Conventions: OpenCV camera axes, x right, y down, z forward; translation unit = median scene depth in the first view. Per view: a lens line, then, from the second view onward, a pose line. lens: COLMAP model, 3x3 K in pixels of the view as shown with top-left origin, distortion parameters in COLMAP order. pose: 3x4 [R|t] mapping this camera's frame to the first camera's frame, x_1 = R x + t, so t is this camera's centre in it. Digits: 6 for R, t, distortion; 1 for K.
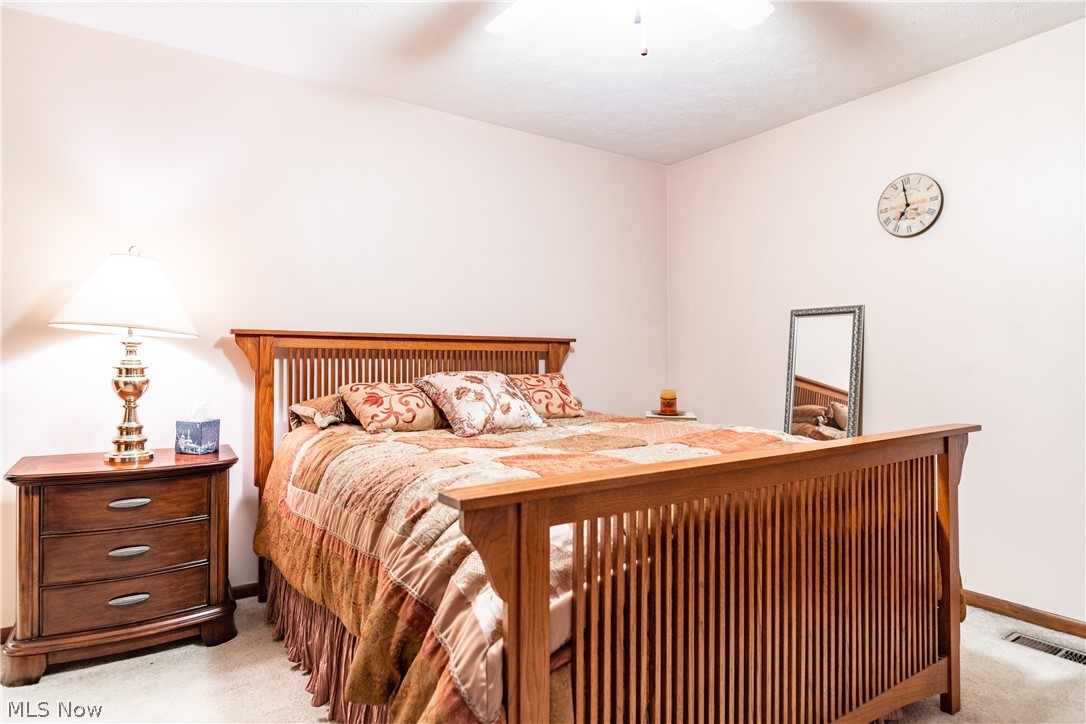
lens RADIAL K [[622.4, 0, 545.7], [0, 622.4, 360.4], [0, 0, 1]] dist [-0.006353, 0.002424]
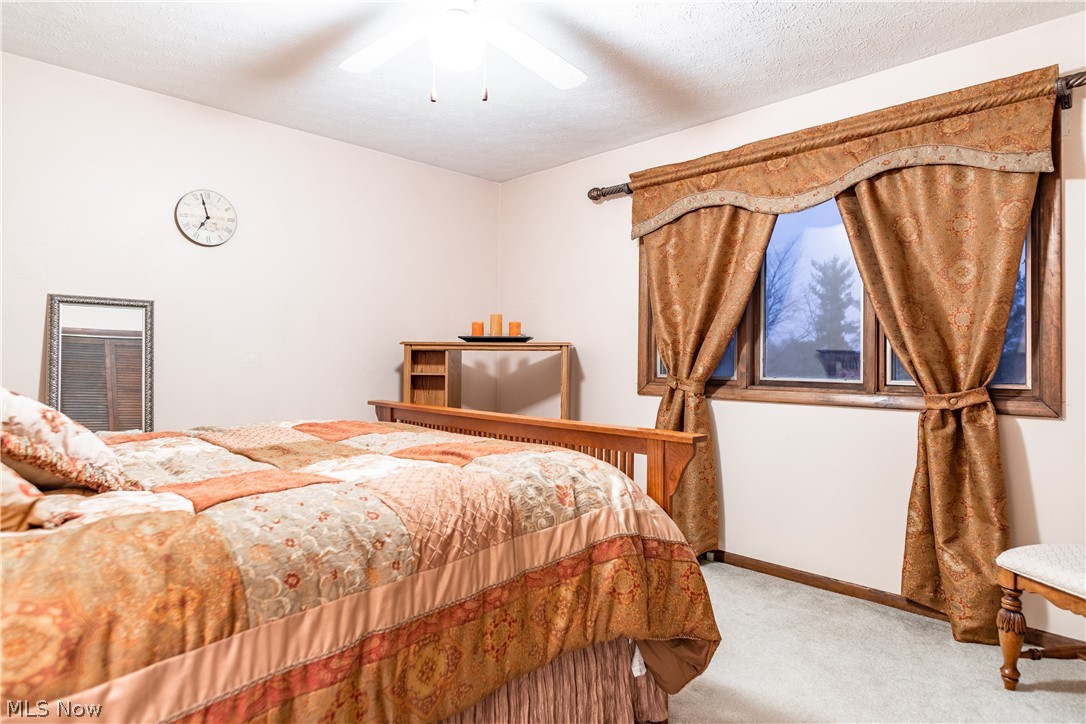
lens RADIAL K [[622.4, 0, 545.3], [0, 622.4, 359.7], [0, 0, 1]] dist [-0.006353, 0.002424]
pose [[-0.181673, -0.006231, 0.983339, -0.588965], [-0.007692, 0.999958, 0.004916, -0.003516], [-0.983329, -0.006671, -0.181714, 0.560339]]
